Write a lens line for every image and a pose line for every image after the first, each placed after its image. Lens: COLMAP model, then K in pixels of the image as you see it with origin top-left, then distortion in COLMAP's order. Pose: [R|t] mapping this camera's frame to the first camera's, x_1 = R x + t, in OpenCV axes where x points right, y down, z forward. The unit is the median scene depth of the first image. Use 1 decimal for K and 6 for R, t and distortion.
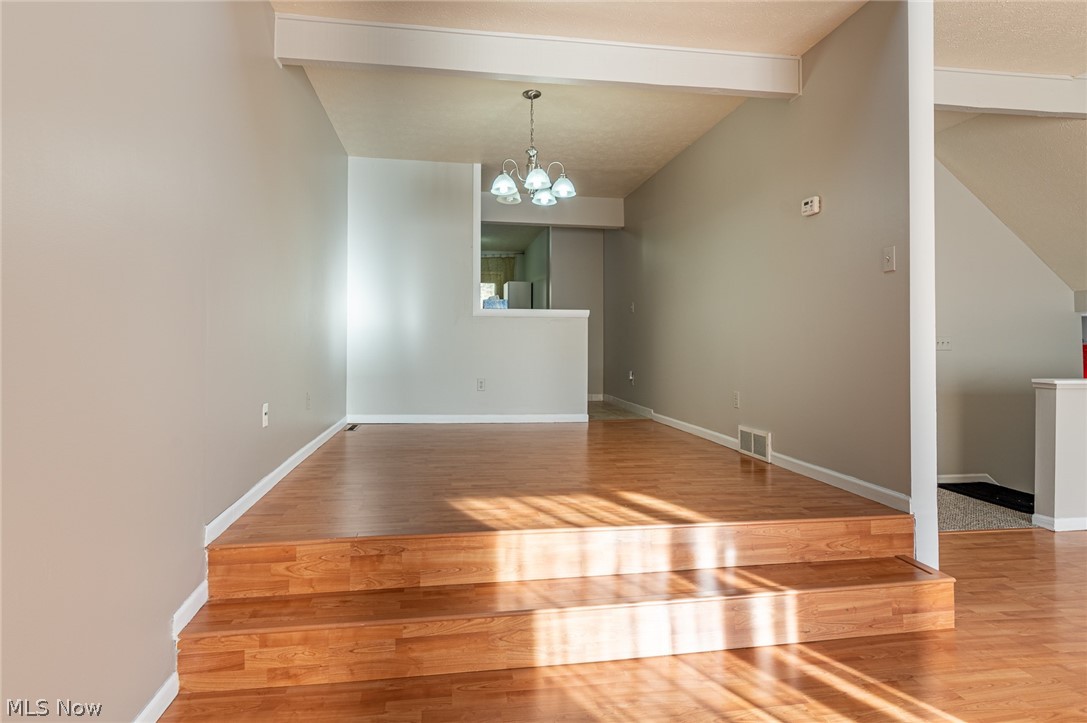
lens RADIAL K [[611.1, 0, 541.5], [0, 611.1, 334.1], [0, 0, 1]] dist [0.003056, 0.000311]
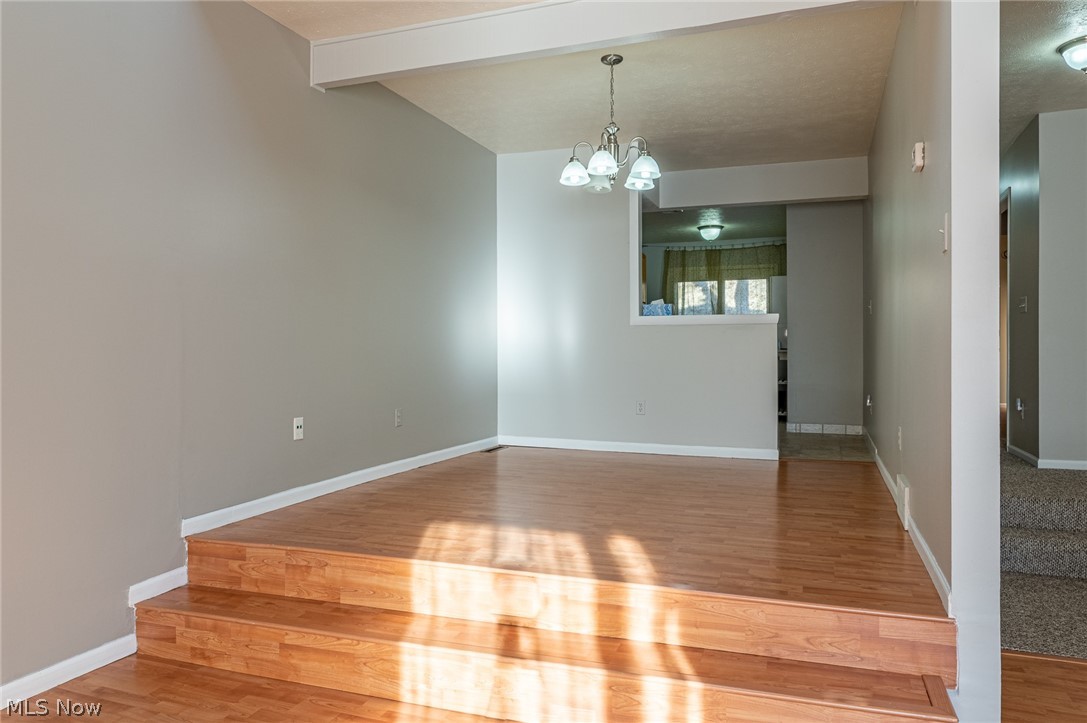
lens RADIAL K [[754.4, 0, 543.5], [0, 754.4, 361.5], [0, 0, 1]] dist [-0.000104, 0.000154]
pose [[0.875161, 0.000697, -0.483831, 0.704502], [0.010872, 0.999718, 0.021106, -0.007501], [0.483709, -0.023731, 0.874907, 0.085573]]
